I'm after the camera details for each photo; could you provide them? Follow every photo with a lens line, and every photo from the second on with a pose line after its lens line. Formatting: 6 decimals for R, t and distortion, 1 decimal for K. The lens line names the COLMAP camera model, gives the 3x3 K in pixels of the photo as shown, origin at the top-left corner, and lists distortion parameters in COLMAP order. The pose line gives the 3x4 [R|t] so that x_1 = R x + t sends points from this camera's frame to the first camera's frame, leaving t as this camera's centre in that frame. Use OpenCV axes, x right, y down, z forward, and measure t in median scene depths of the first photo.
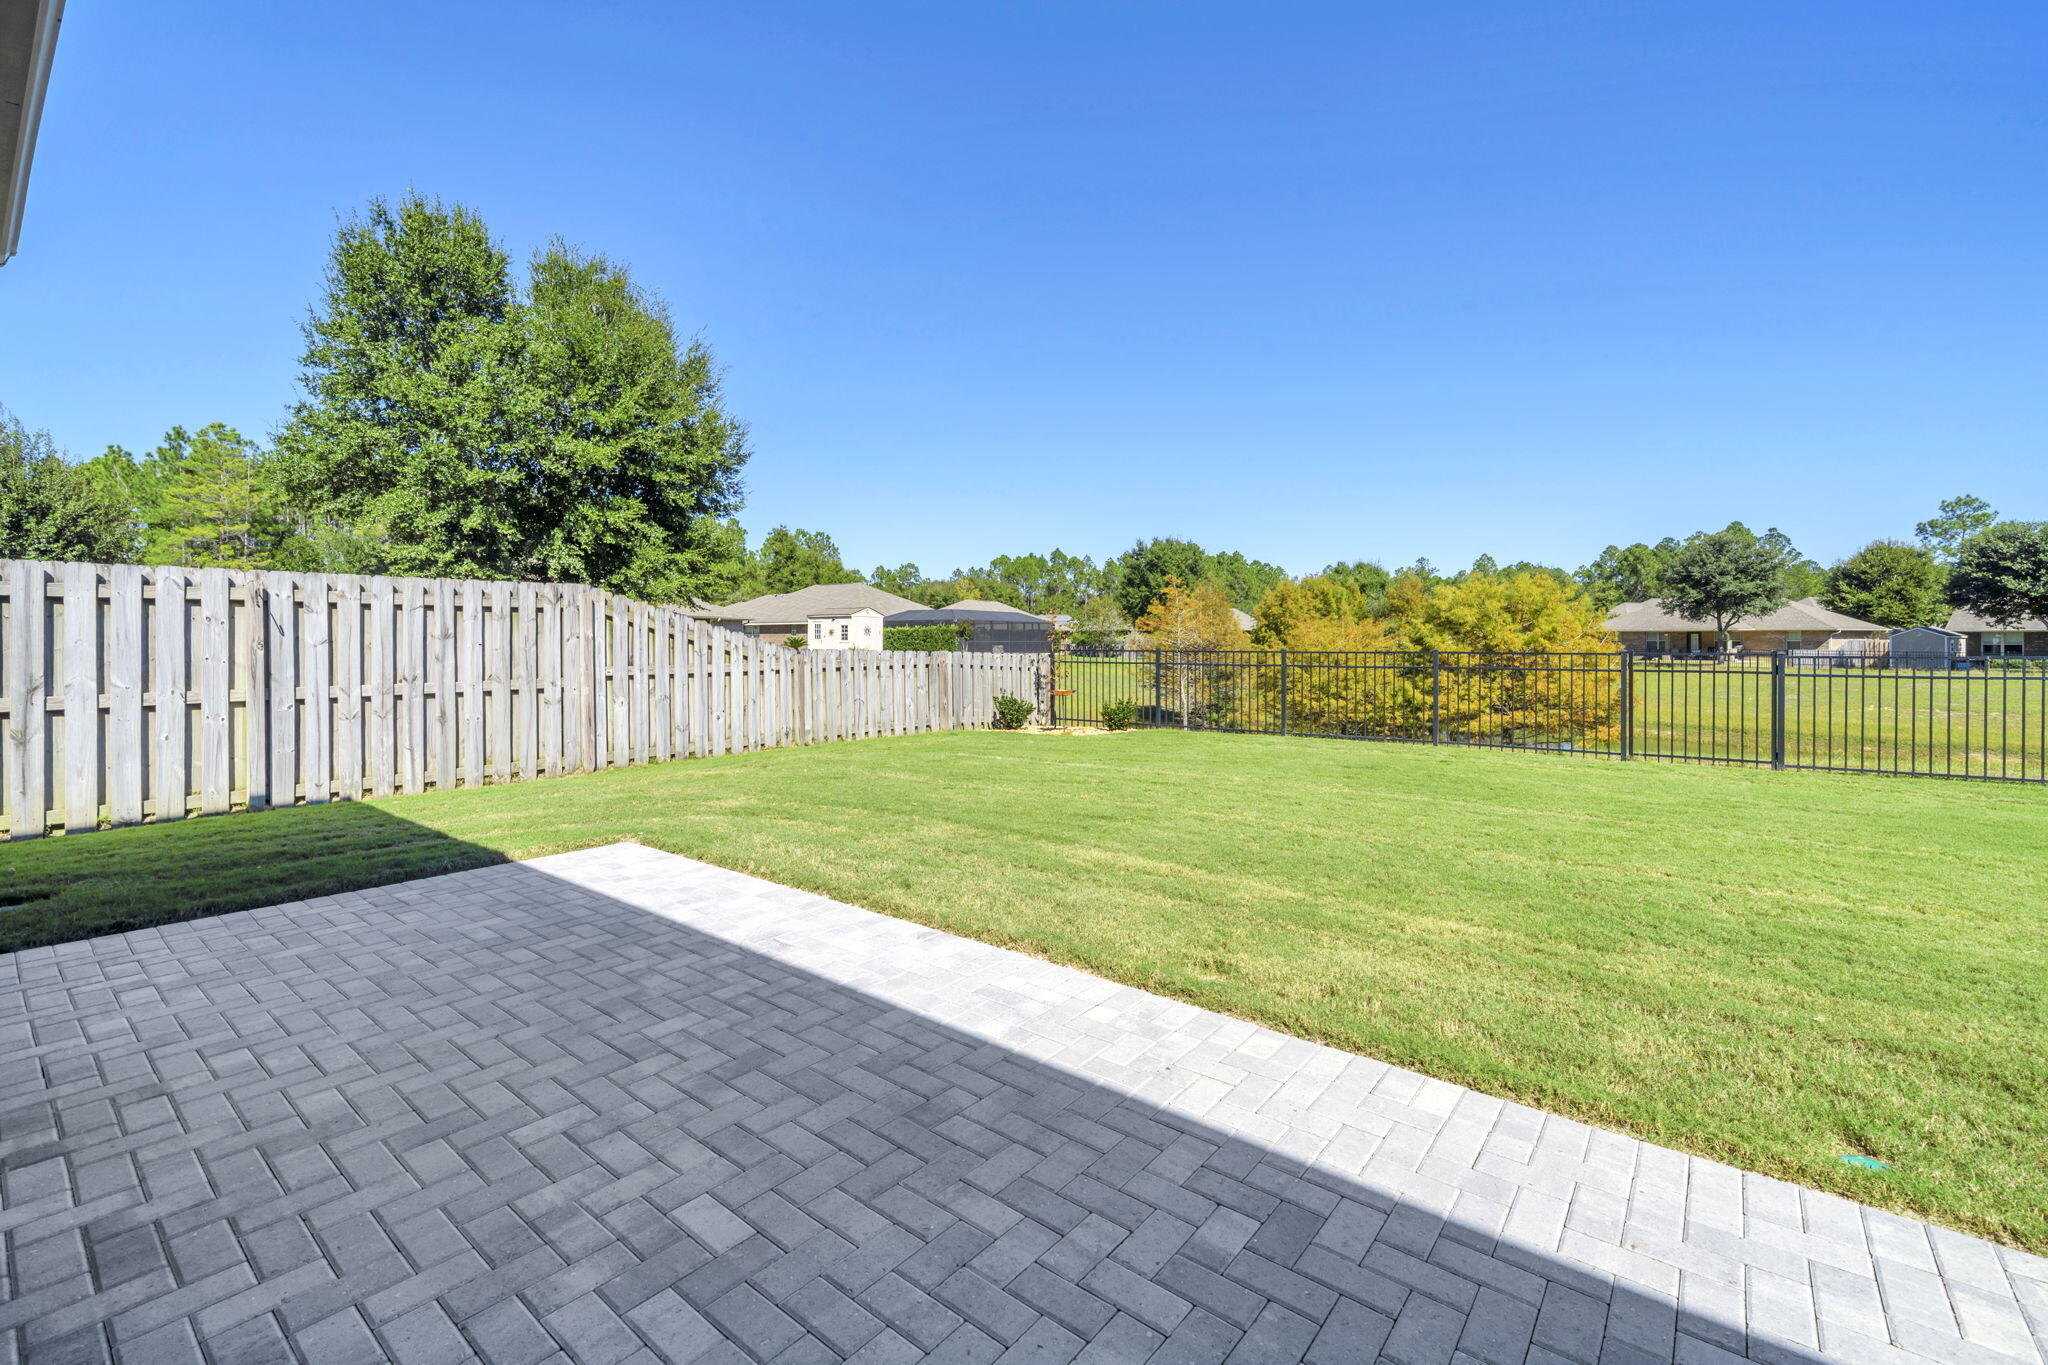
lens RADIAL K [[875.9, 0, 1008.9], [0, 875.9, 651.5], [0, 0, 1]] dist [-0.001121, 0.000838]
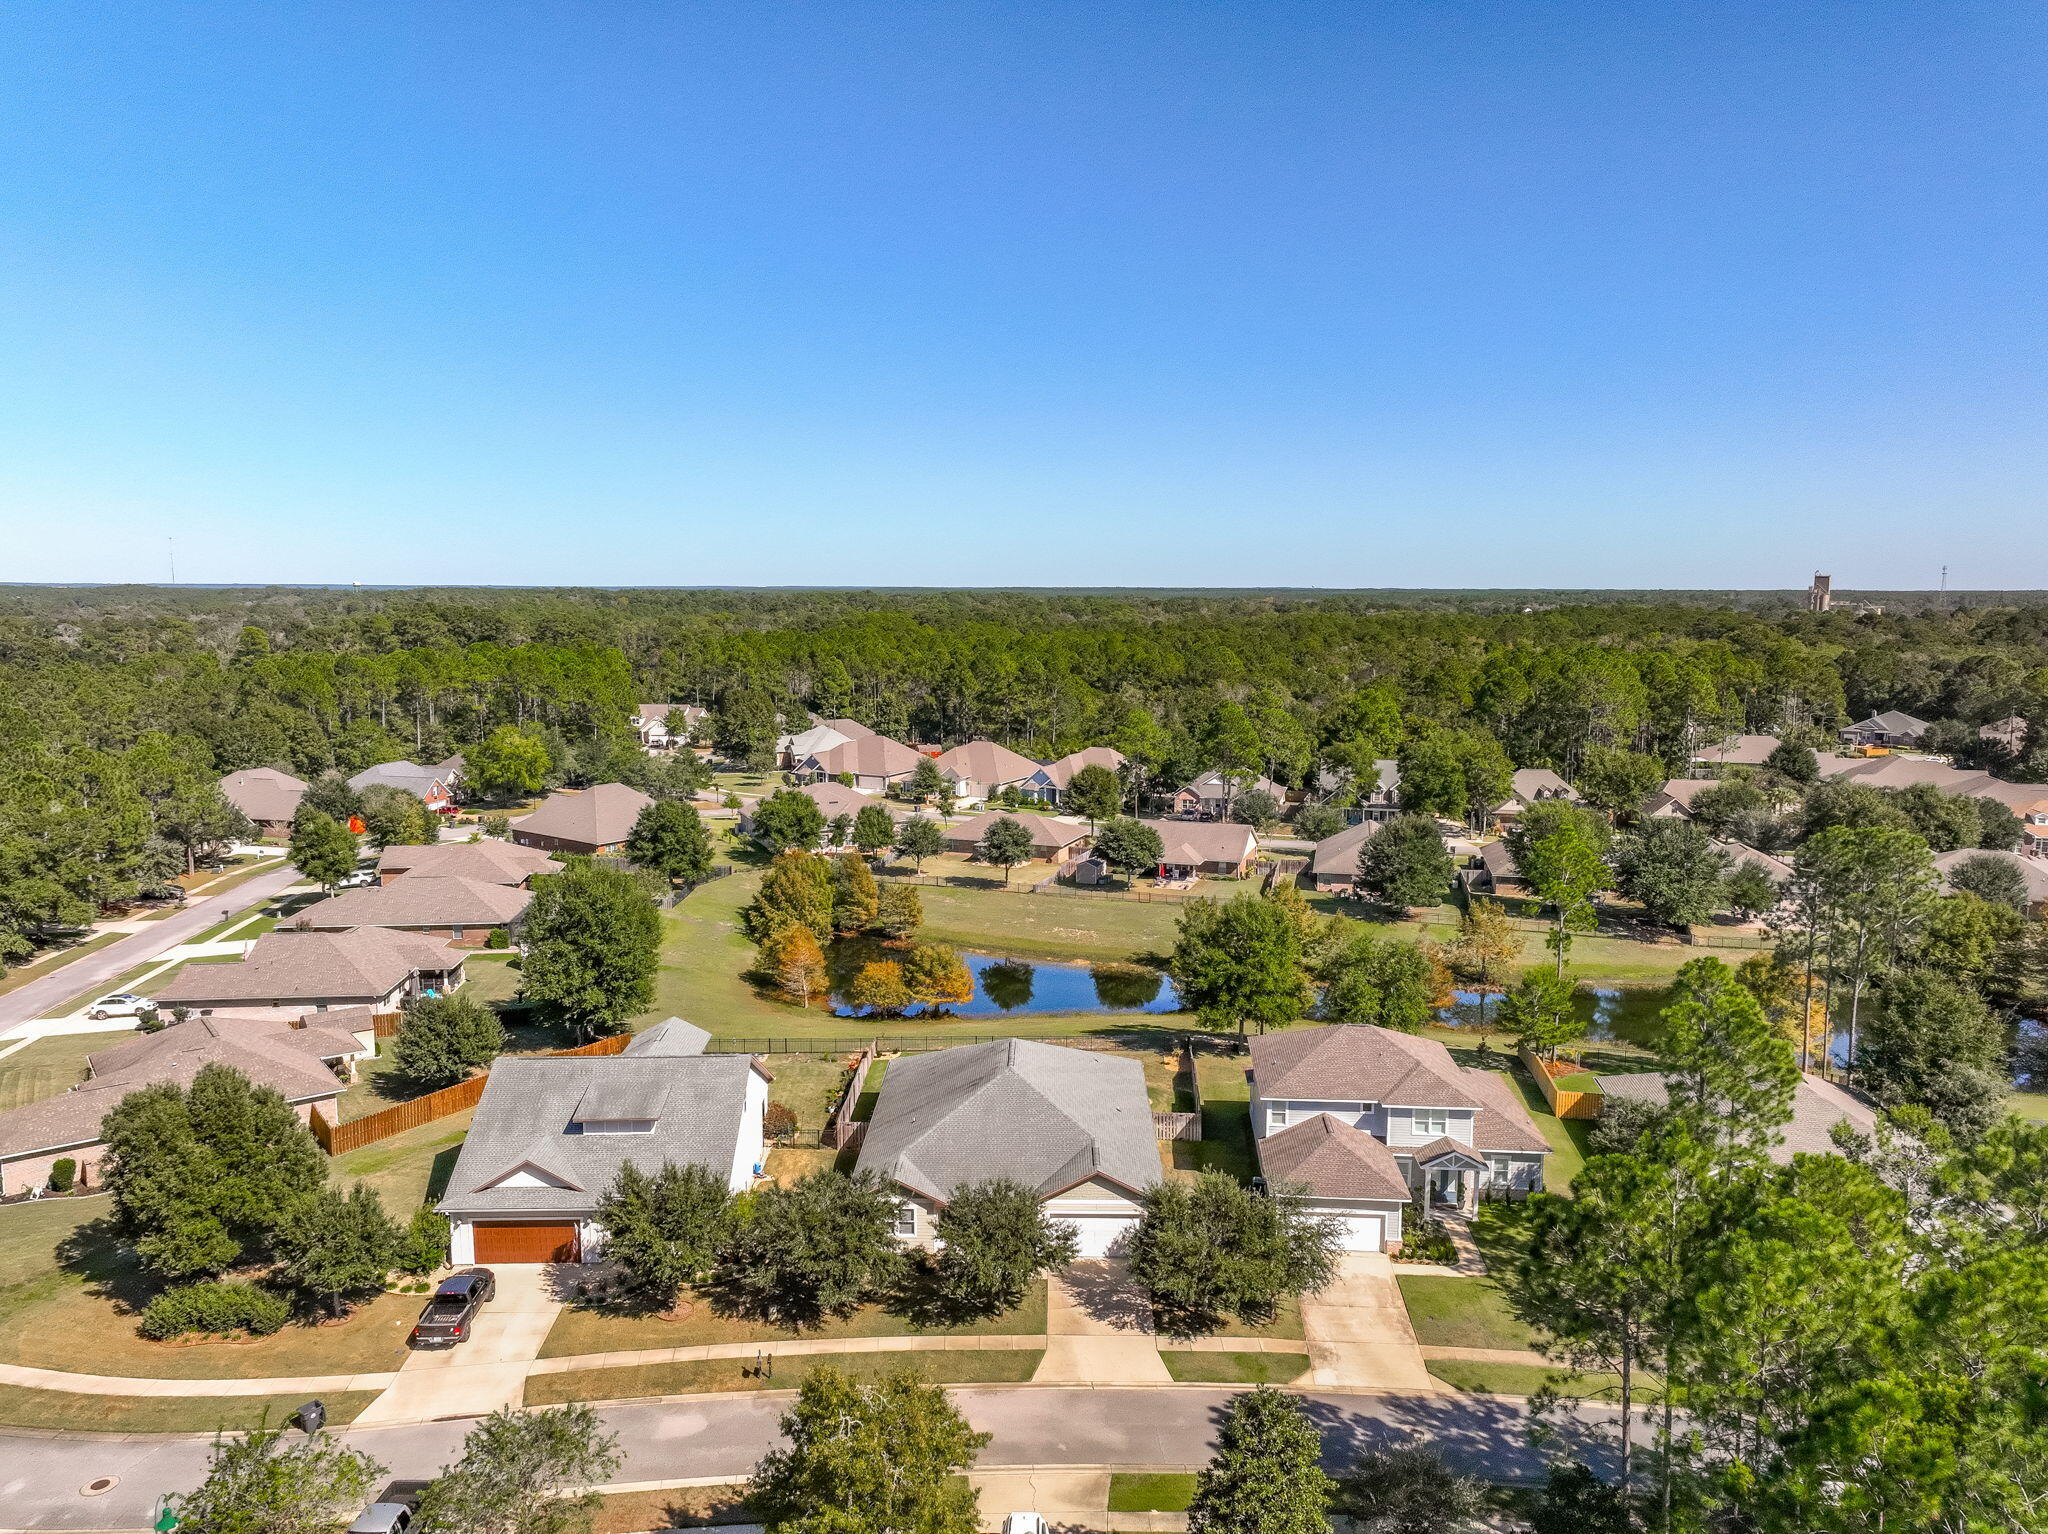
lens RADIAL K [[1460.0, 0, 1022.0], [0, 1460.0, 779.4], [0, 0, 1]] dist [0.002472, 0.013652]
pose [[0.784619, -0.077438, 0.615123, -2.525350], [0.004386, 0.992837, 0.119394, -1.437594], [-0.619962, -0.090980, 0.779339, -3.408525]]
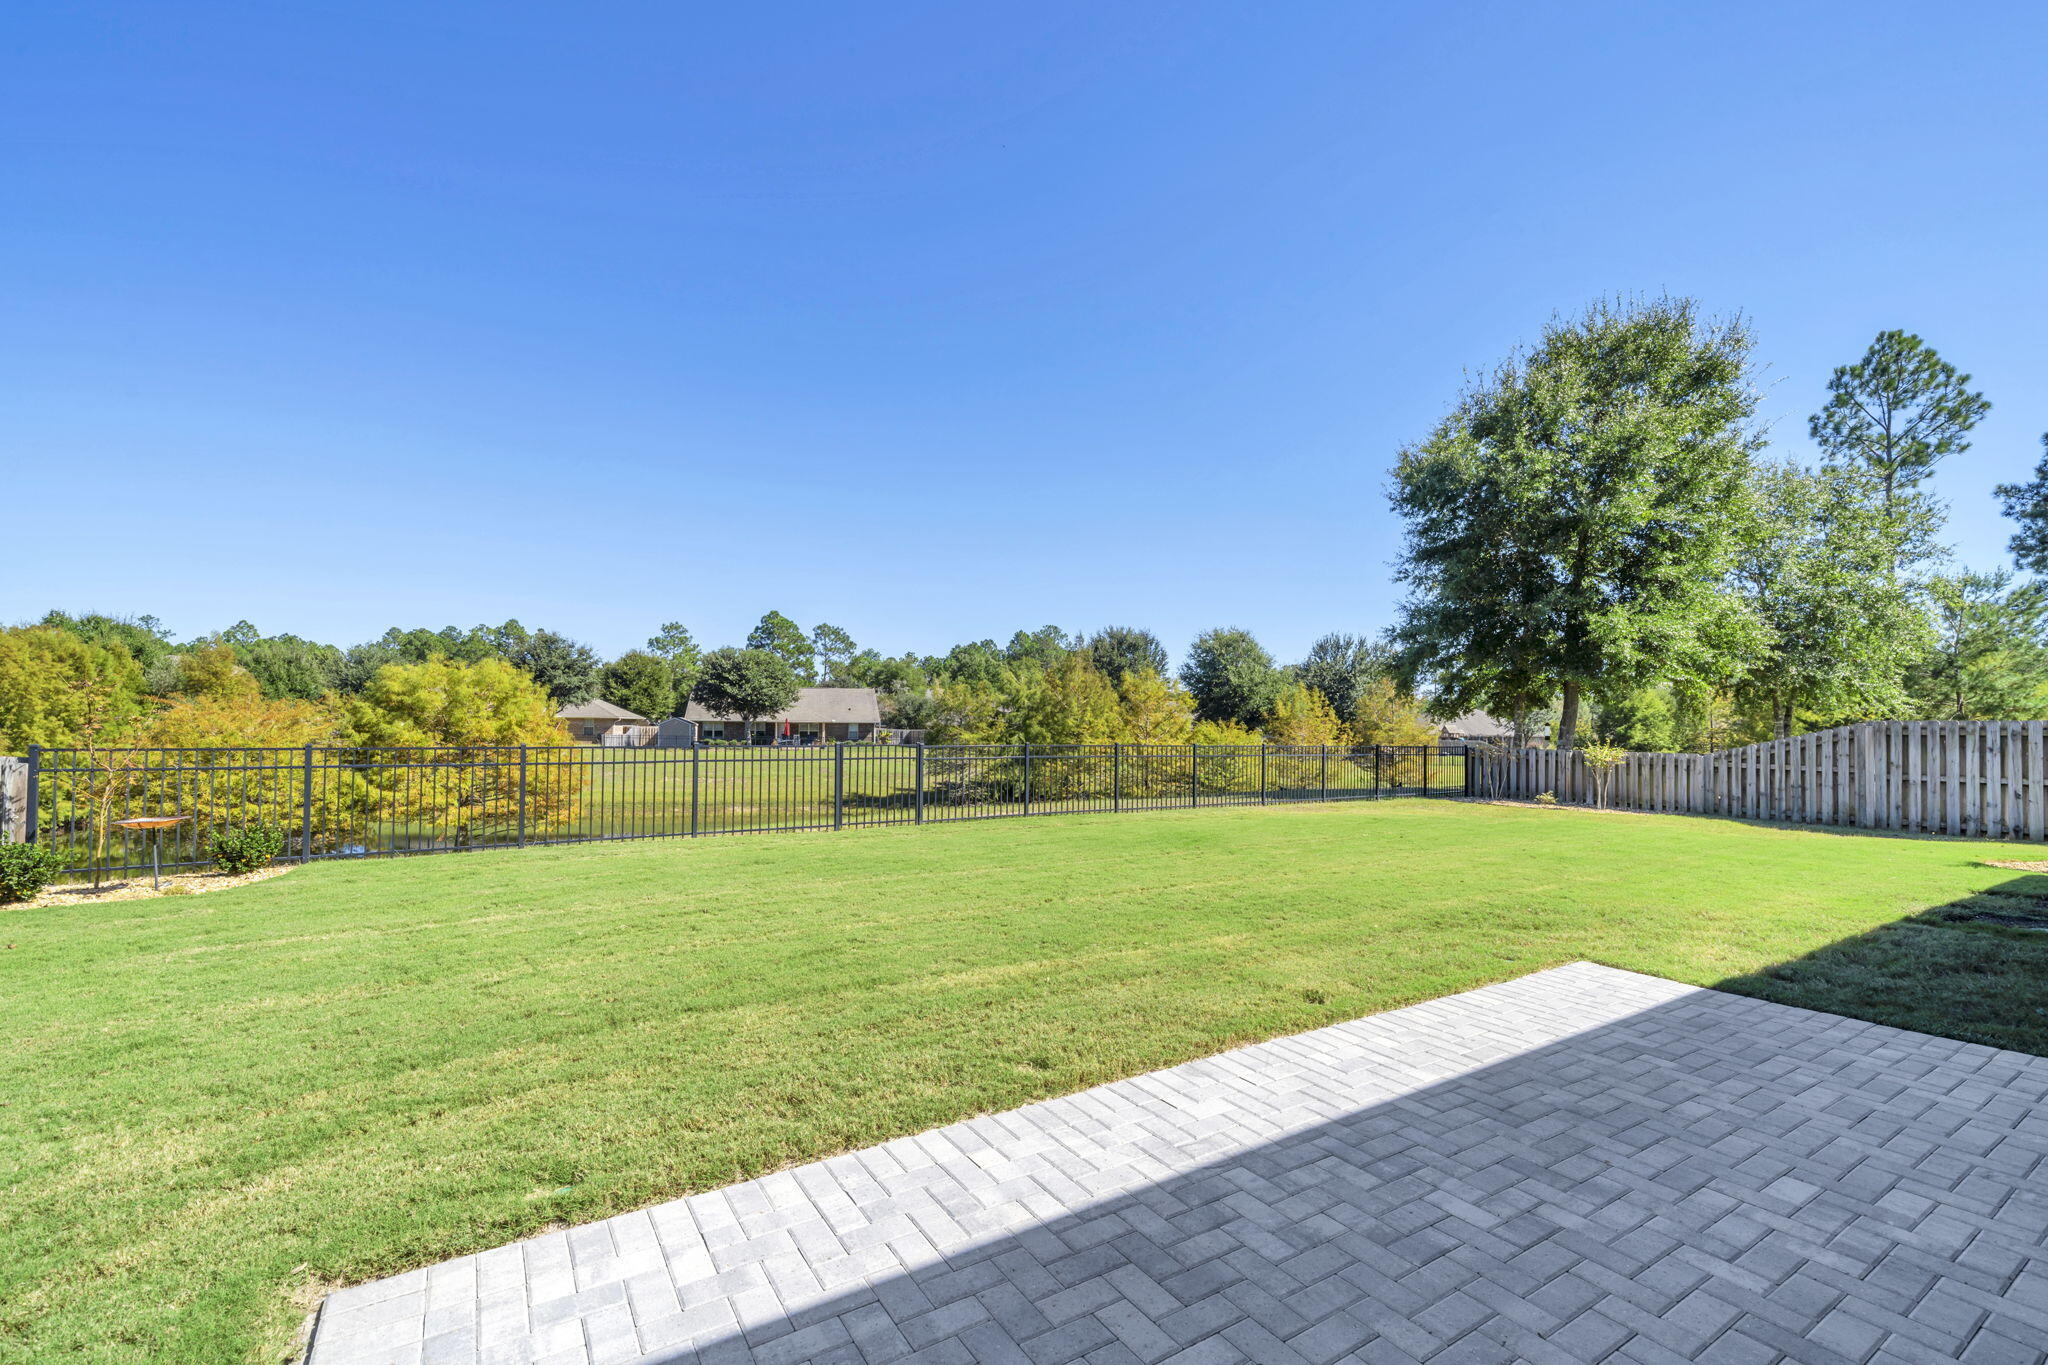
lens RADIAL K [[875.9, 0, 1032.1], [0, 875.9, 717.1], [0, 0, 1]] dist [-0.001121, 0.000838]
pose [[0.310563, 0.016031, 0.950418, -0.172333], [0.002963, 0.999837, -0.017833, -0.006397], [-0.950548, 0.008355, 0.310465, 0.144066]]
